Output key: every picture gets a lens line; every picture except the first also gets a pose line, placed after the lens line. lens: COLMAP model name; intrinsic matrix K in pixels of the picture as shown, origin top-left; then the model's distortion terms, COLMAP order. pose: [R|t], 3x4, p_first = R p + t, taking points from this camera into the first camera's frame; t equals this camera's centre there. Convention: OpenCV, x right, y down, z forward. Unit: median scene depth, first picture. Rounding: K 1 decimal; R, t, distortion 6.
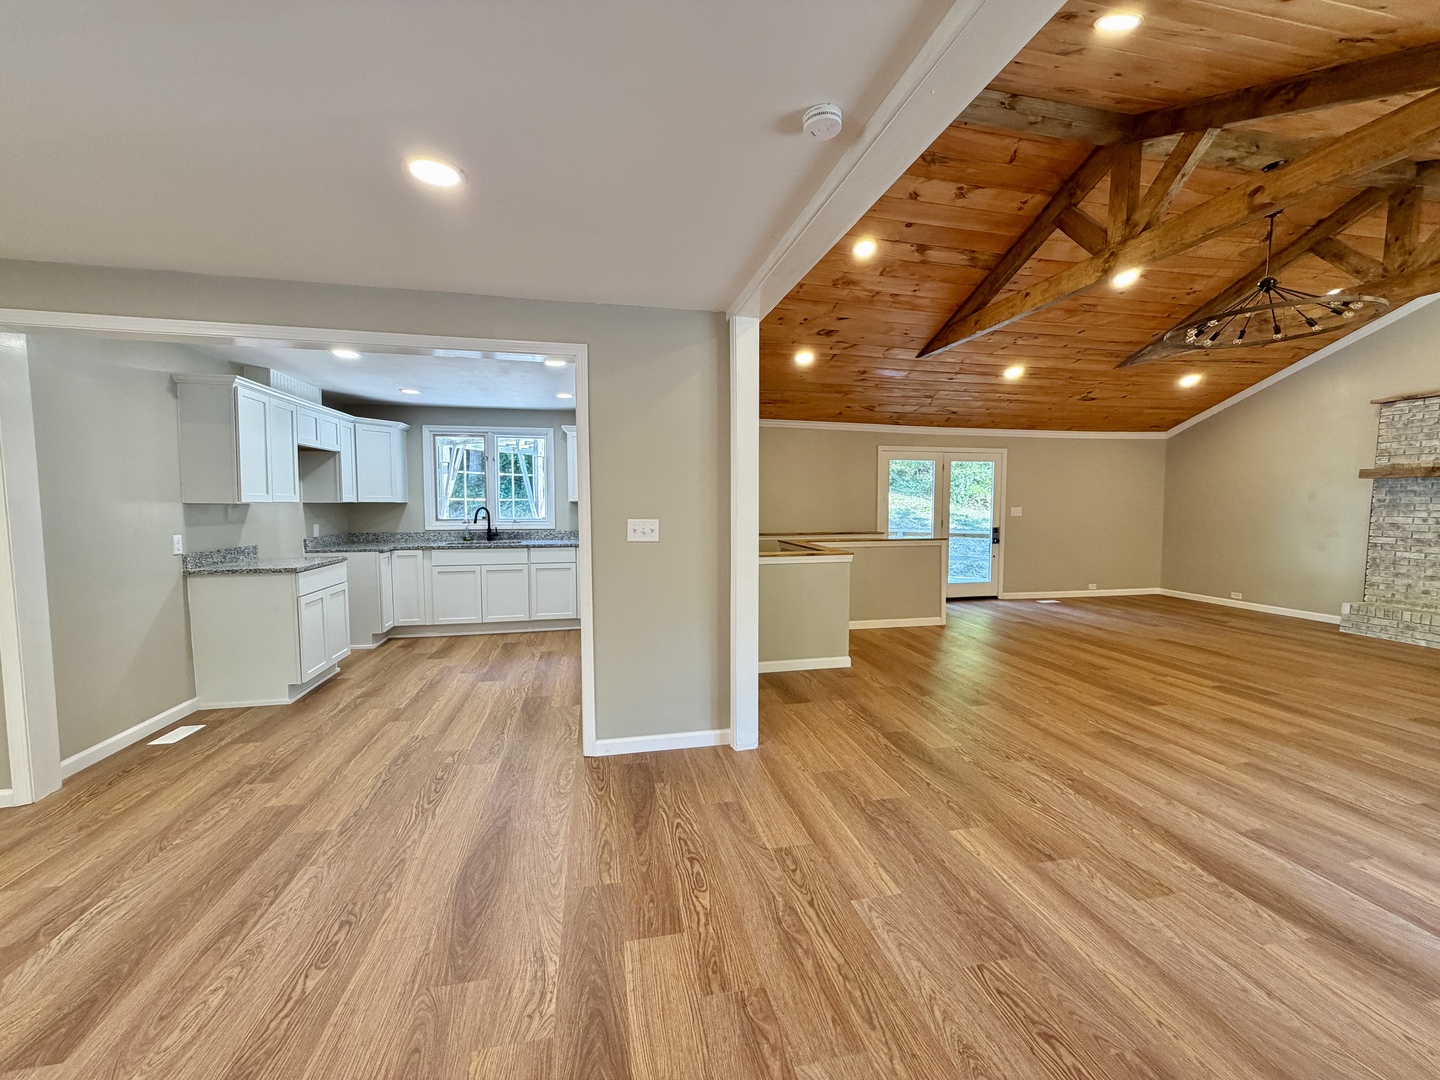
lens RADIAL K [[573.8, 0, 714.9], [0, 573.8, 539.5], [0, 0, 1]] dist [-0.000654, 0.000497]
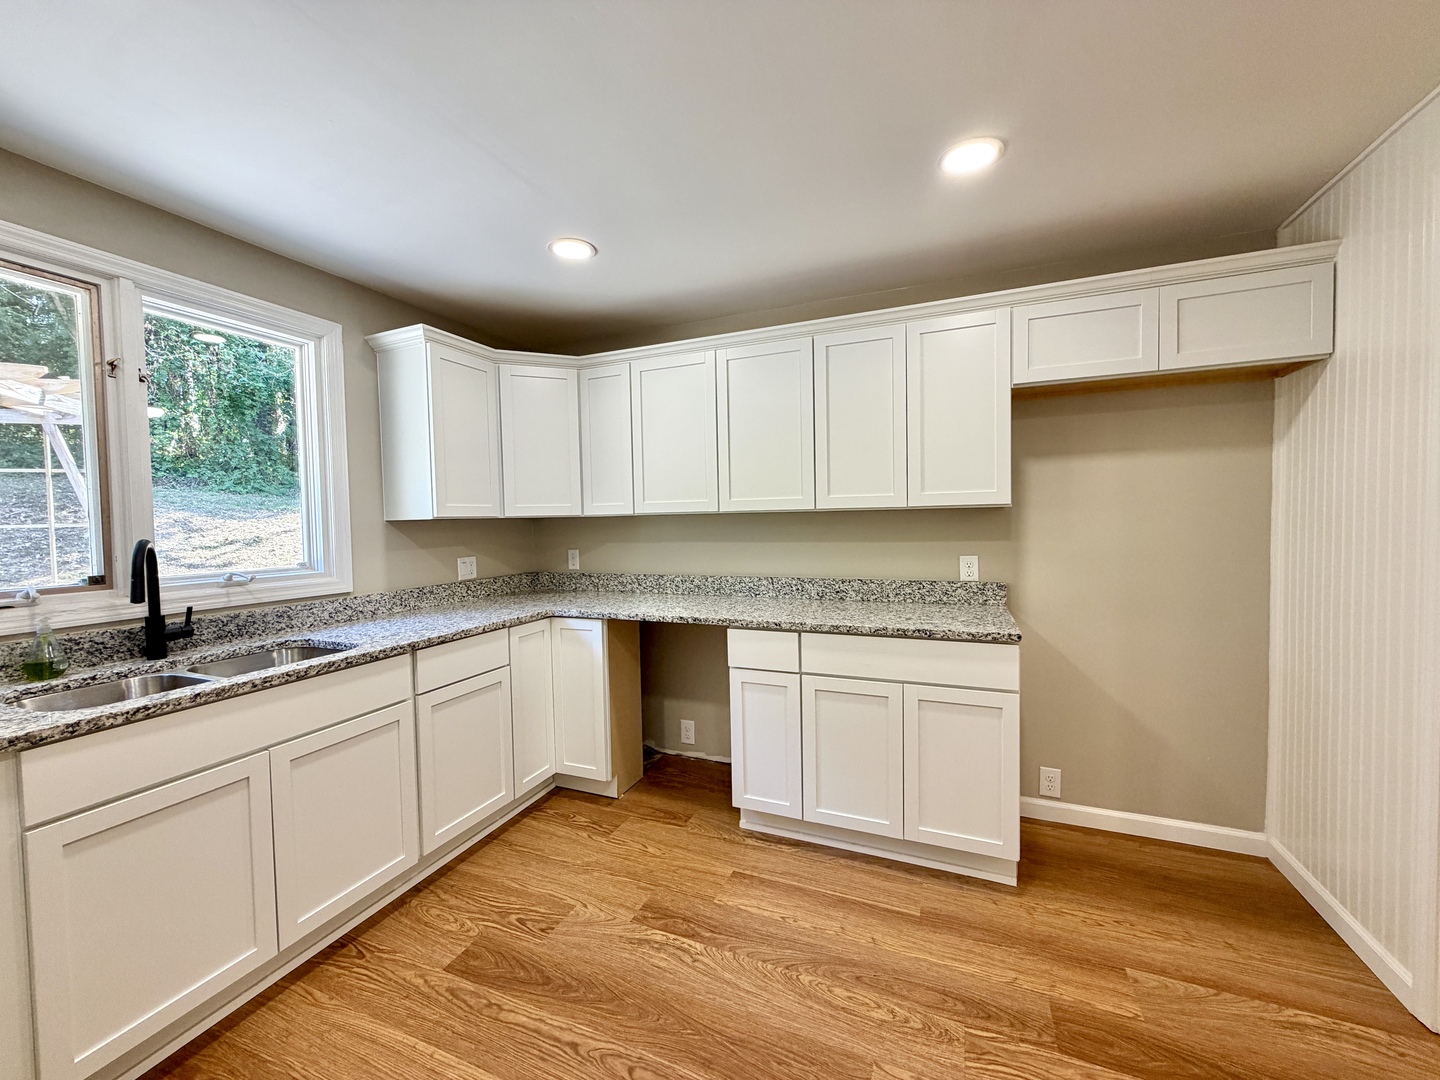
lens RADIAL K [[573.8, 0, 715.3], [0, 573.8, 538.8], [0, 0, 1]] dist [-0.000654, 0.000497]
pose [[0.571388, -0.038329, 0.819785, -0.661090], [0.073211, 0.997307, -0.004399, -0.050078], [-0.817408, 0.062531, 0.572655, 0.861173]]
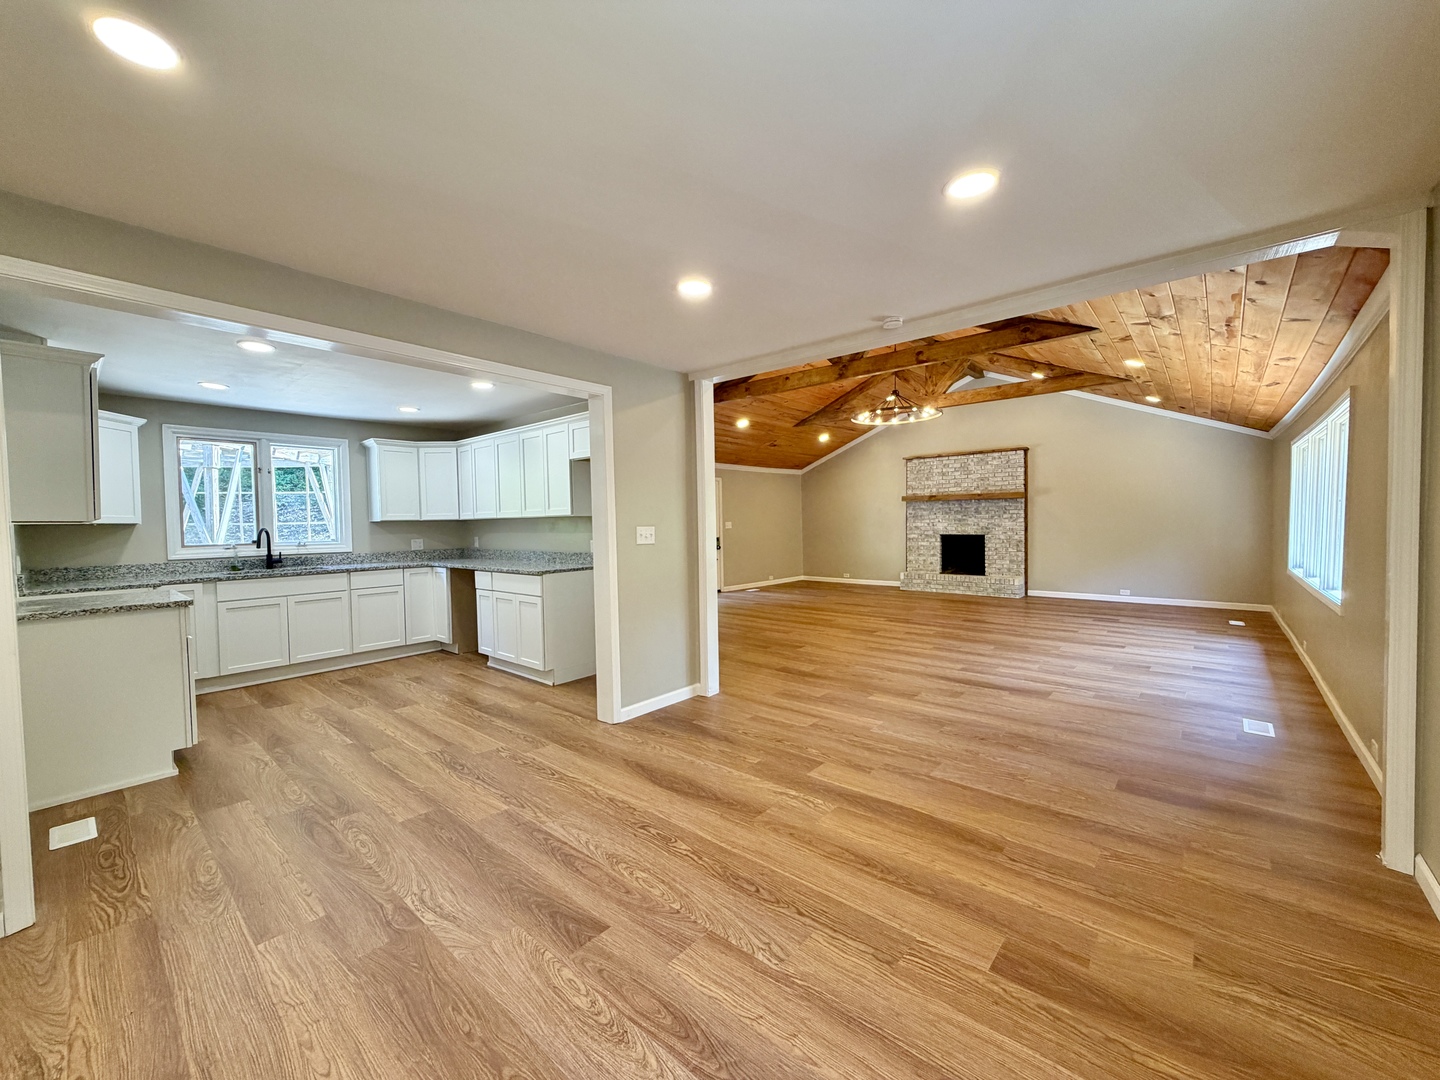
lens RADIAL K [[573.8, 0, 714.2], [0, 573.8, 541.9], [0, 0, 1]] dist [-0.000654, 0.000497]
pose [[0.798749, -0.035172, 0.600636, -0.534751], [0.057033, 0.998221, -0.017391, 0.020189], [-0.598955, 0.048147, 0.799334, -0.074922]]
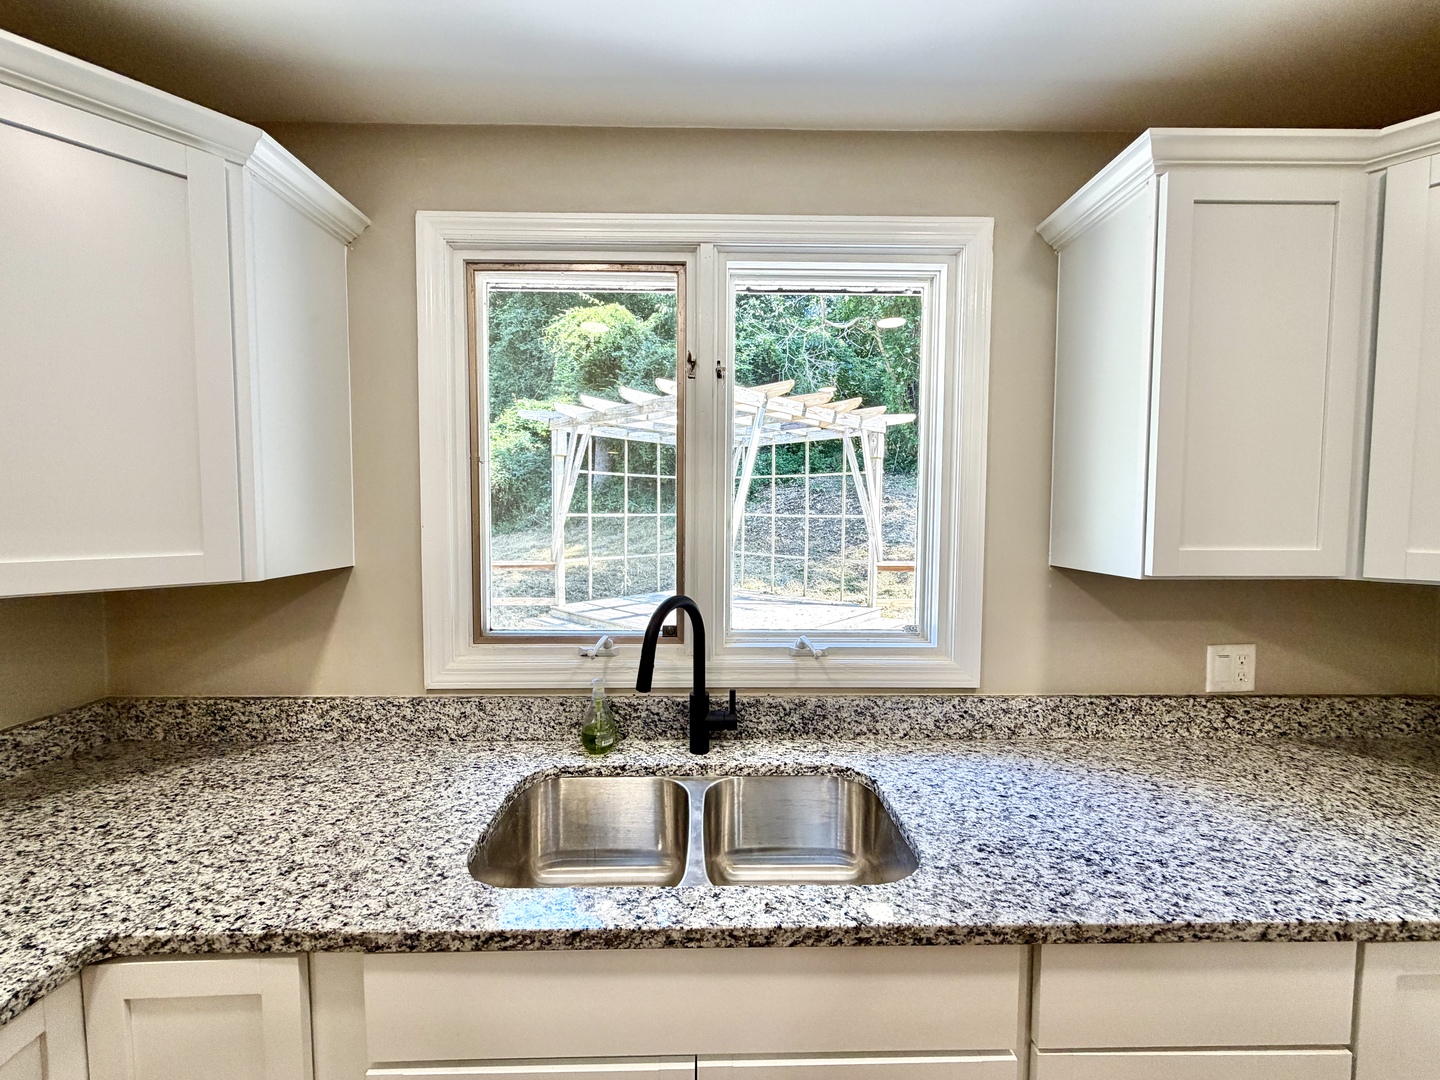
lens RADIAL K [[573.8, 0, 713.5], [0, 573.8, 541.4], [0, 0, 1]] dist [-0.000654, 0.000497]
pose [[0.981104, 0.014025, -0.192970, -0.493522], [-0.016124, 0.999827, -0.009310, -0.103450], [0.192806, 0.012246, 0.981160, 1.125124]]
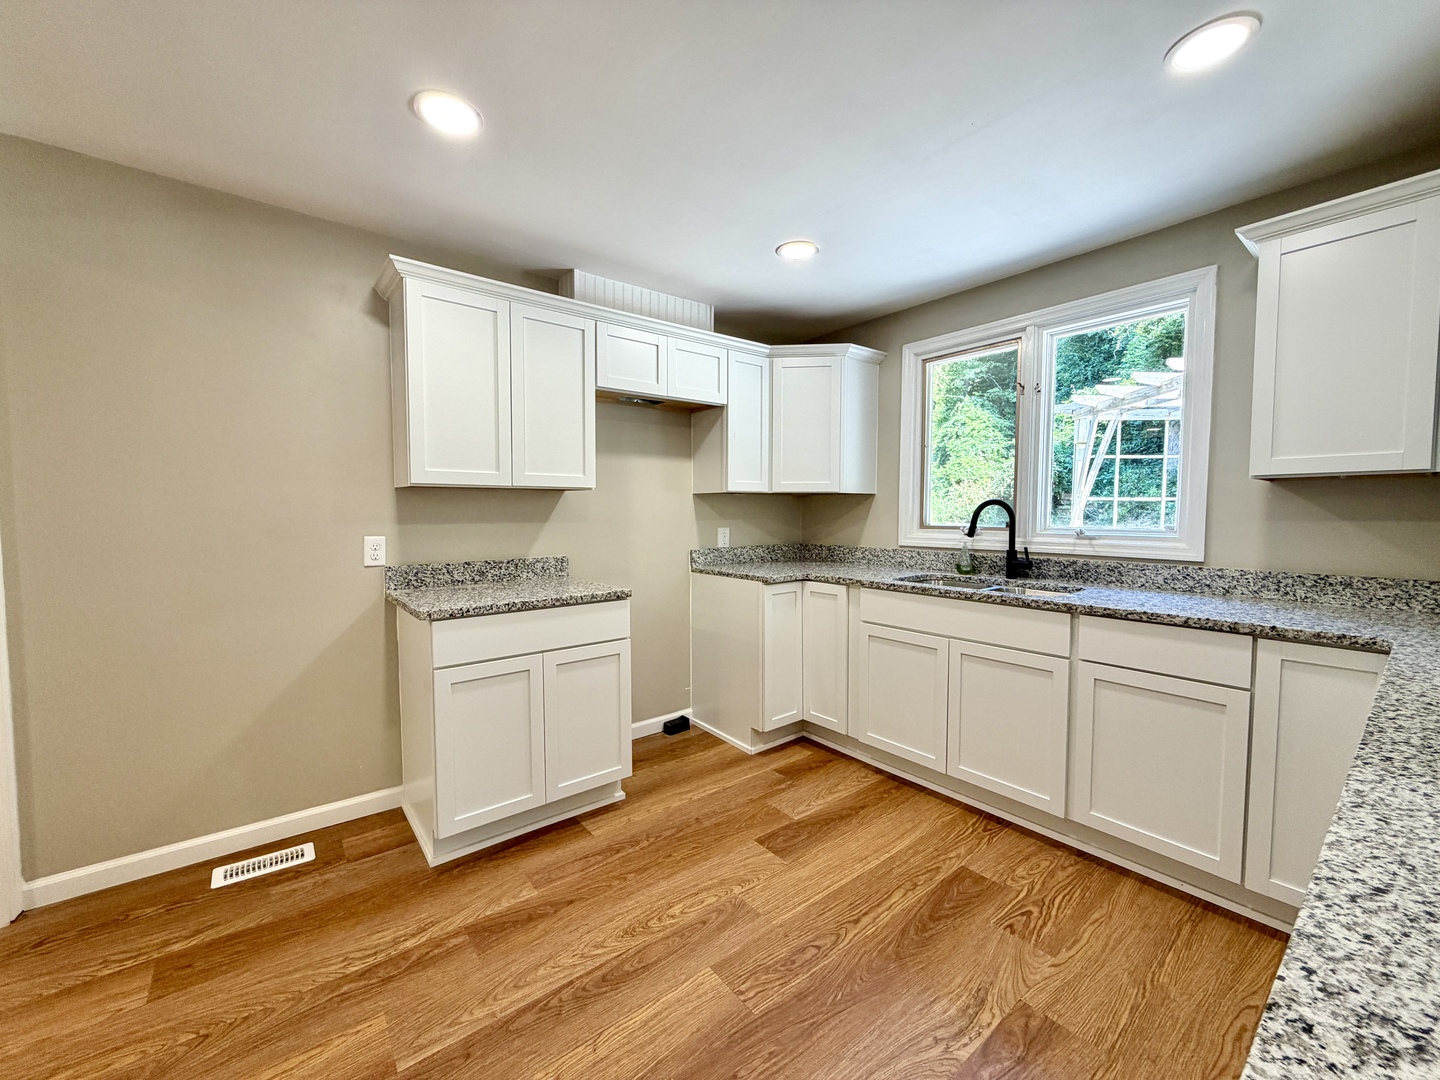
lens RADIAL K [[573.8, 0, 714.4], [0, 573.8, 540.1], [0, 0, 1]] dist [-0.000654, 0.000497]
pose [[0.442883, 0.045879, -0.895405, -0.149253], [-0.057781, 0.998074, 0.022560, -0.032922], [0.894715, 0.041746, 0.444681, 0.860419]]
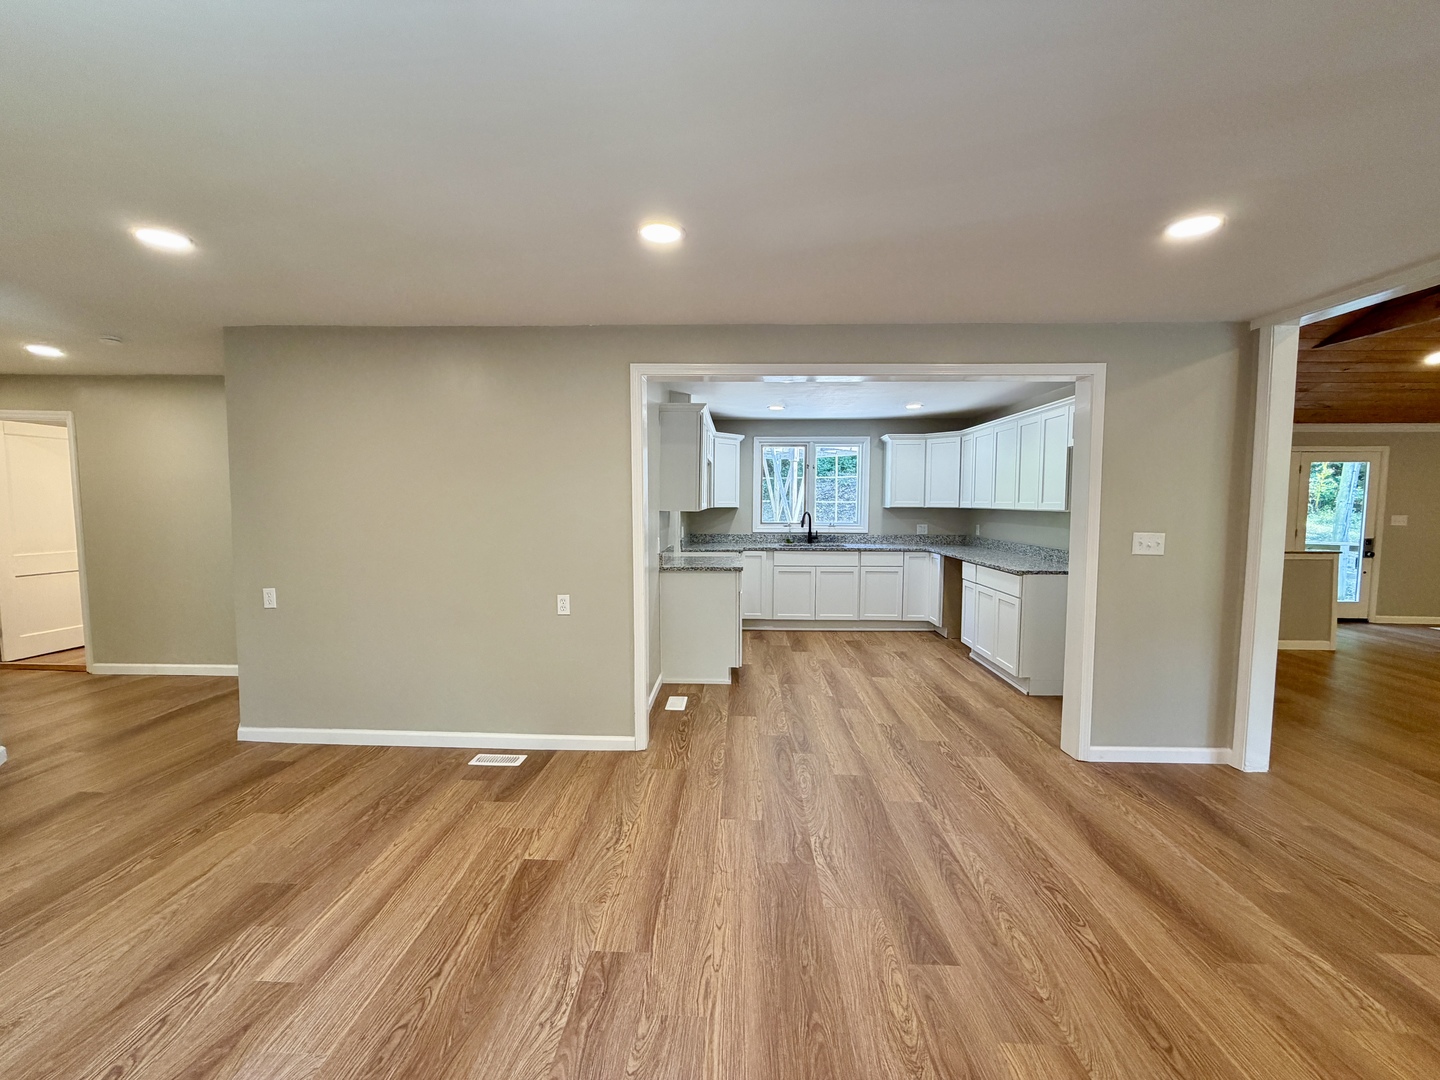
lens RADIAL K [[573.8, 0, 715.3], [0, 573.8, 540.4], [0, 0, 1]] dist [-0.000654, 0.000497]
pose [[0.969516, 0.020081, -0.244202, -0.429365], [-0.019125, 0.999797, 0.006289, -0.009505], [0.244279, -0.001427, 0.969704, -0.114810]]
